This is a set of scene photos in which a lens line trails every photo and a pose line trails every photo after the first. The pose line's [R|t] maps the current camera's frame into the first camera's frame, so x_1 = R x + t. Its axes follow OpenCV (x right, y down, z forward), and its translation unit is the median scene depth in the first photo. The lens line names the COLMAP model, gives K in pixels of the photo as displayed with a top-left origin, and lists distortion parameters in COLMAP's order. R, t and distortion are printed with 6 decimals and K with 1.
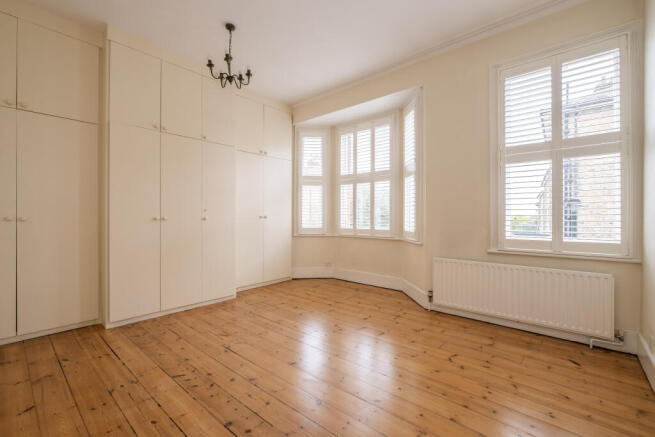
lens RADIAL K [[292.7, 0, 327.5], [0, 292.7, 215.7], [0, 0, 1]] dist [0.003537, -0.000265]
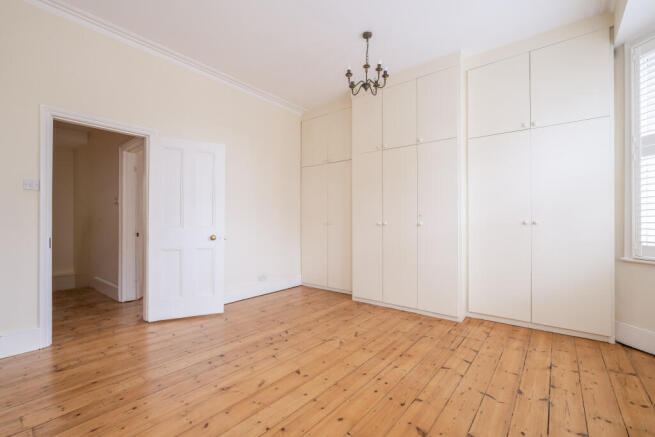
lens RADIAL K [[292.7, 0, 327.2], [0, 292.7, 217.2], [0, 0, 1]] dist [0.003537, -0.000265]
pose [[0.006094, -0.010266, -0.999929, 0.606599], [0.011143, 0.999886, -0.010198, -0.008899], [0.999919, -0.011080, 0.006208, 0.750657]]
